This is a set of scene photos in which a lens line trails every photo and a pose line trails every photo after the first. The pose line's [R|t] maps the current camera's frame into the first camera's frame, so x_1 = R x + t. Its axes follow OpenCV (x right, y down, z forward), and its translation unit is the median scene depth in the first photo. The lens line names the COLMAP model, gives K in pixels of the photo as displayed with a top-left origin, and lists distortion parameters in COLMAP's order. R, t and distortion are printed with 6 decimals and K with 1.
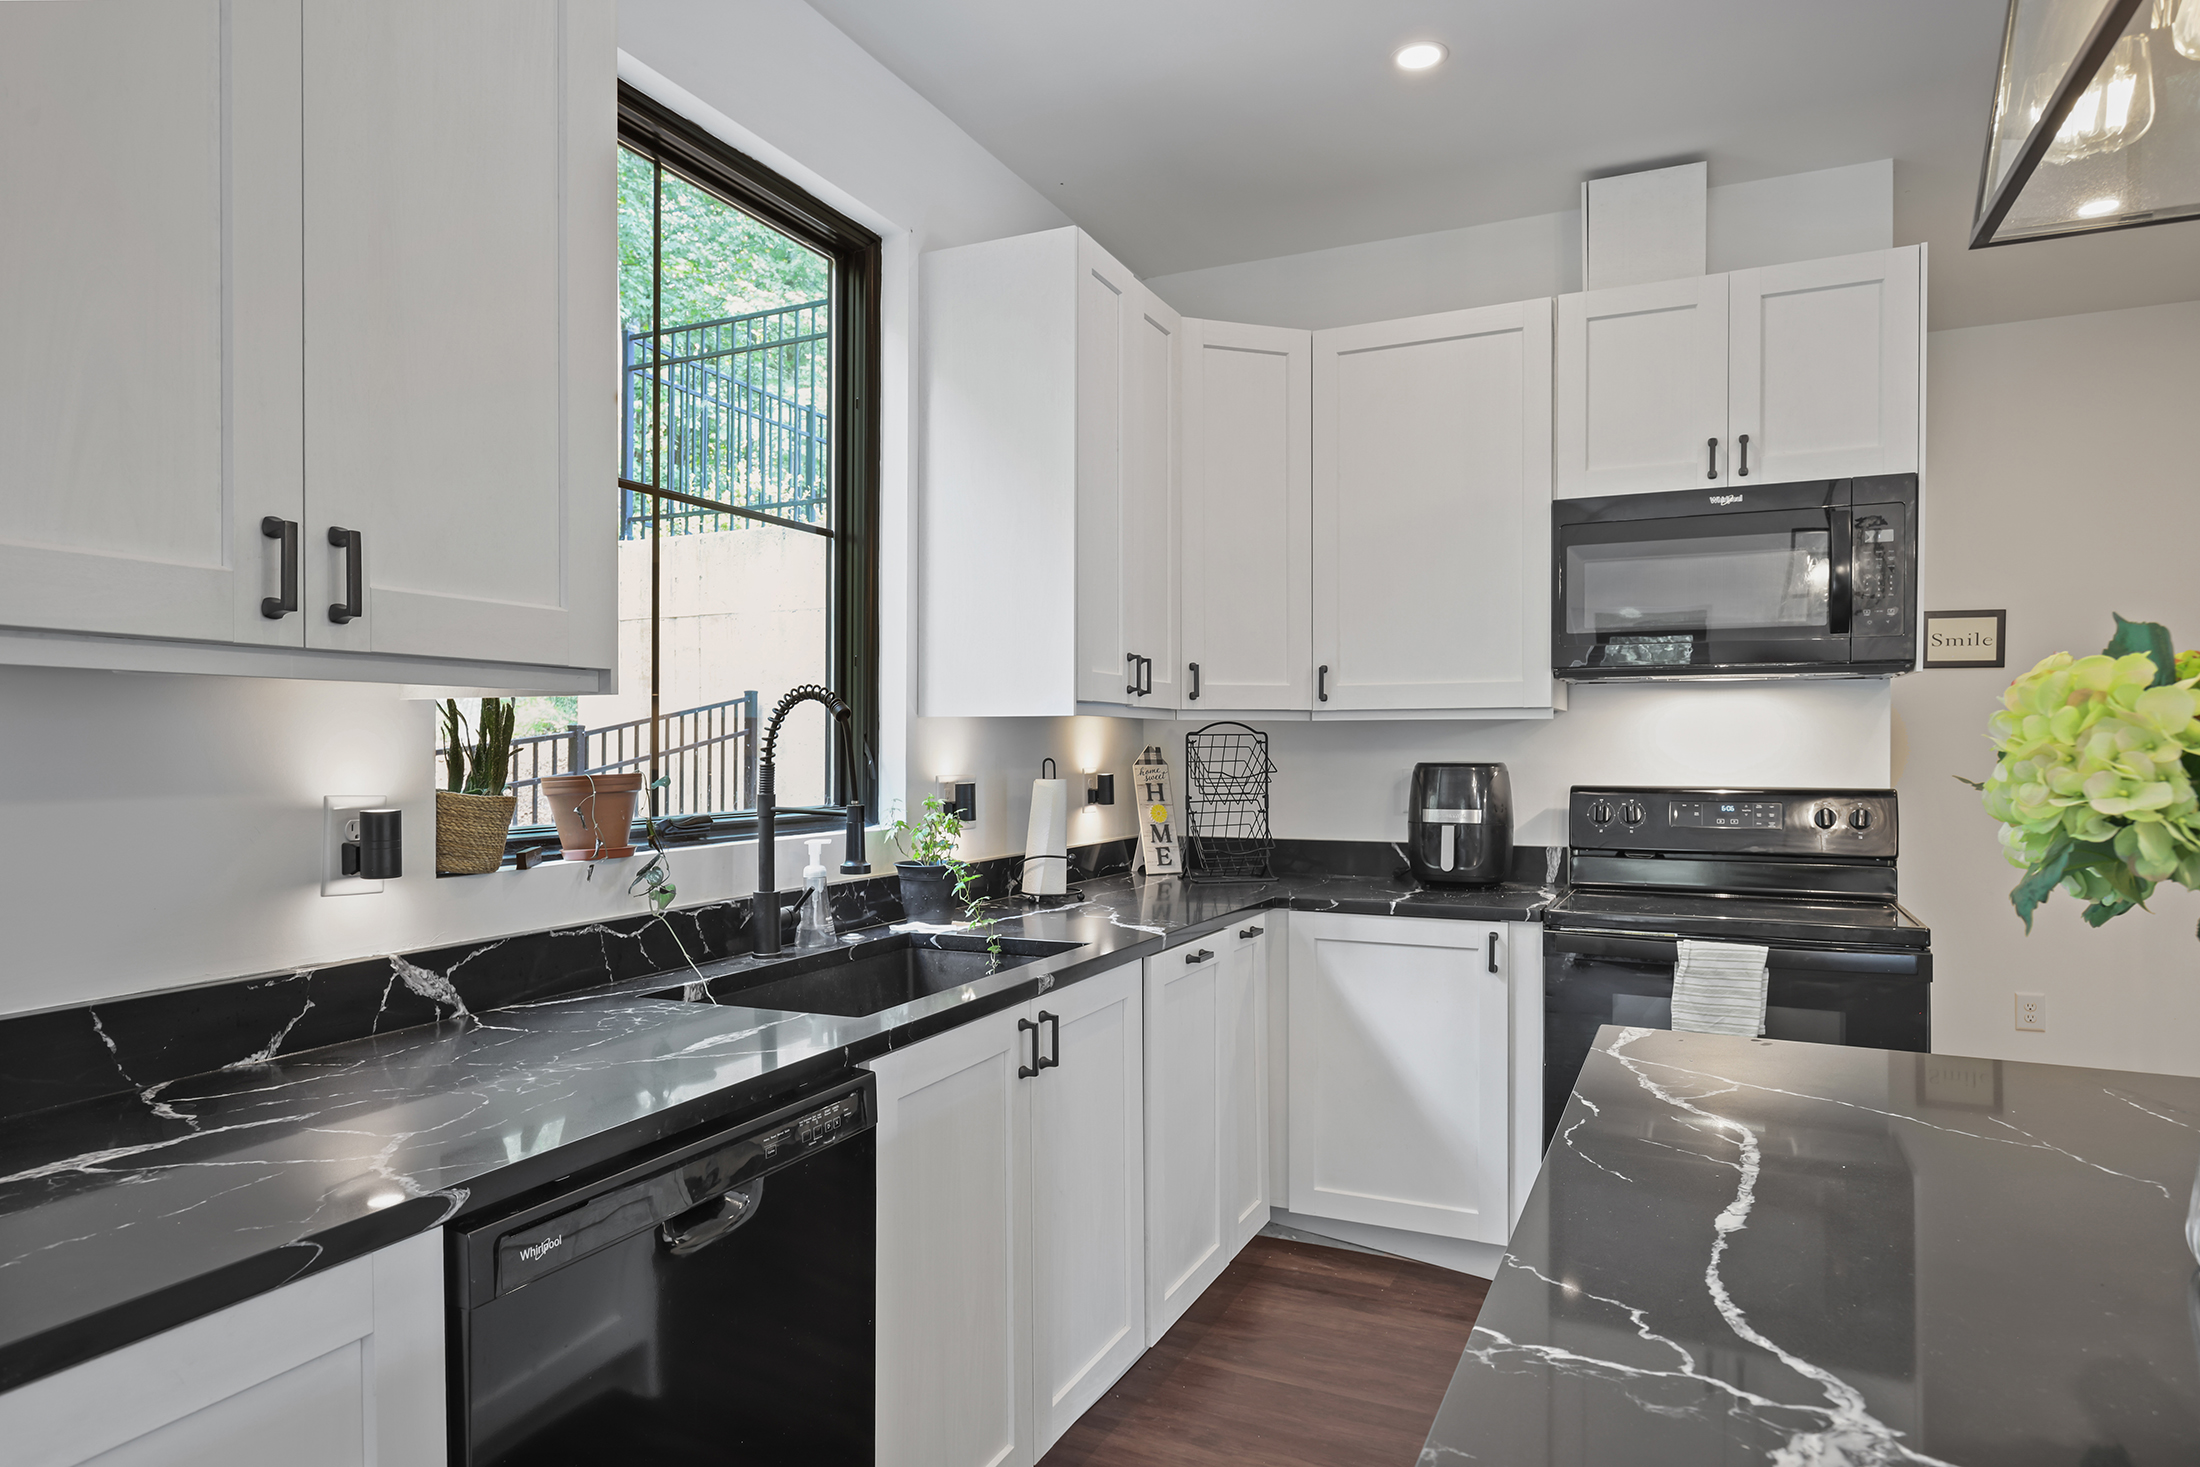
lens RADIAL K [[1296.7, 0, 1099.7], [0, 1296.7, 745.1], [0, 0, 1]] dist [0.001346, -0.000407]
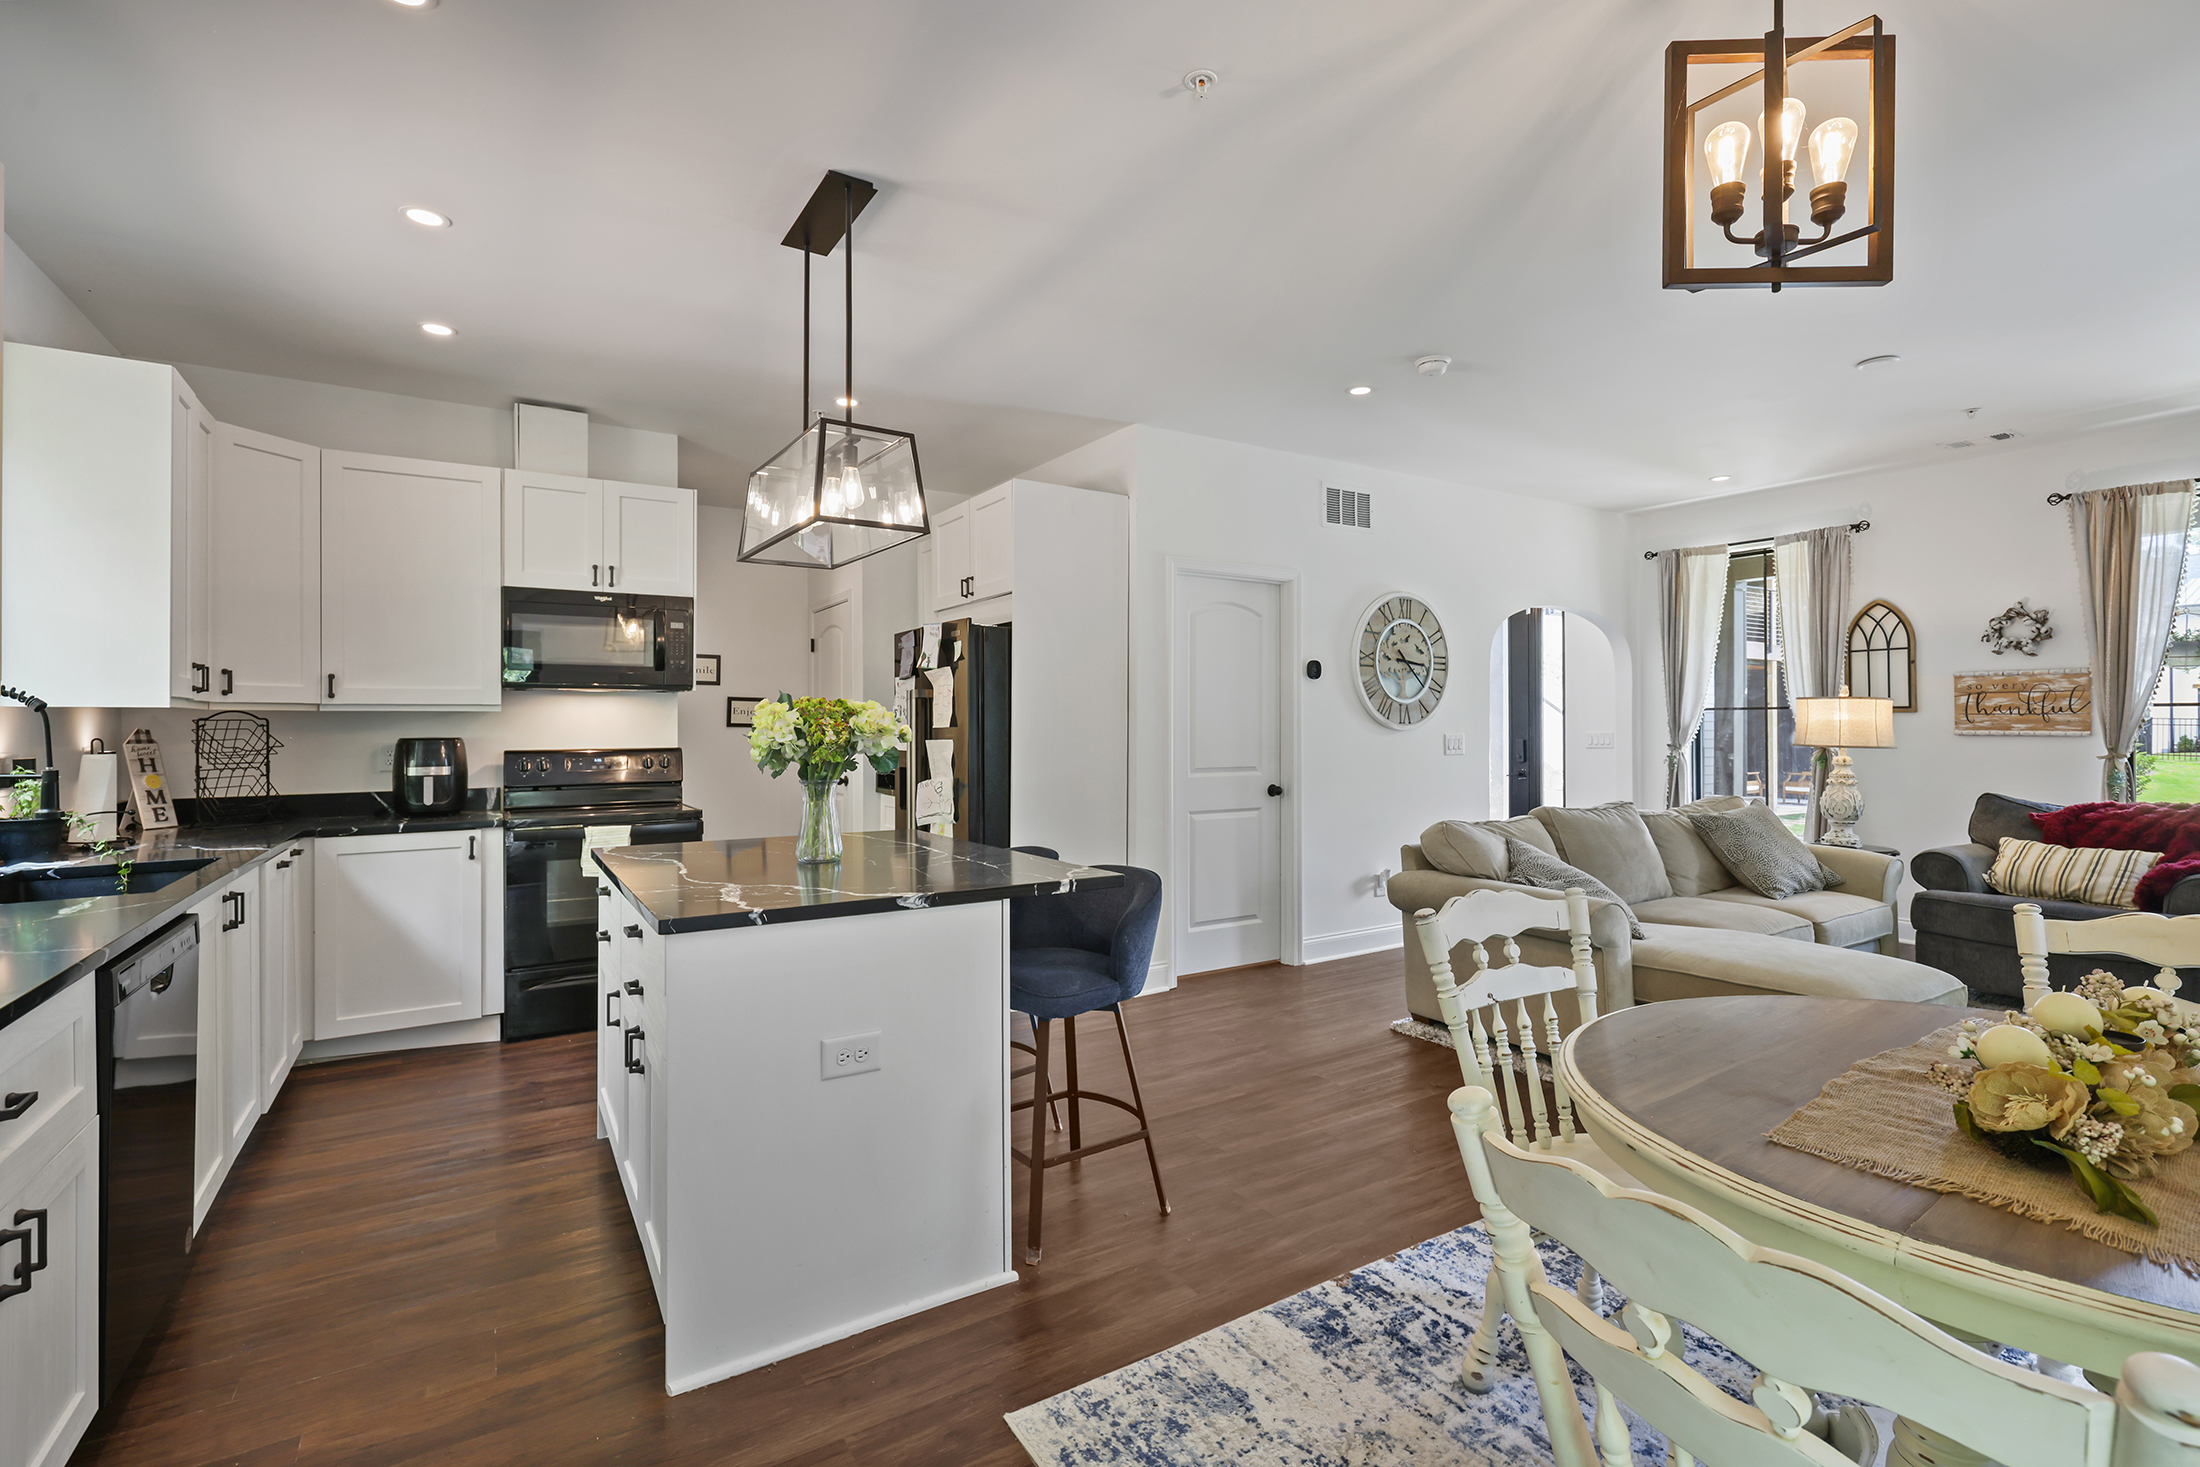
lens RADIAL K [[991.0, 0, 1115.8], [0, 991.0, 730.3], [0, 0, 1]] dist [-0.007526, 0.001023]
pose [[0.533503, -0.007687, 0.845763, -0.312568], [0.004362, 0.999970, 0.006336, 0.000045], [-0.845787, 0.000309, 0.533521, -0.376288]]
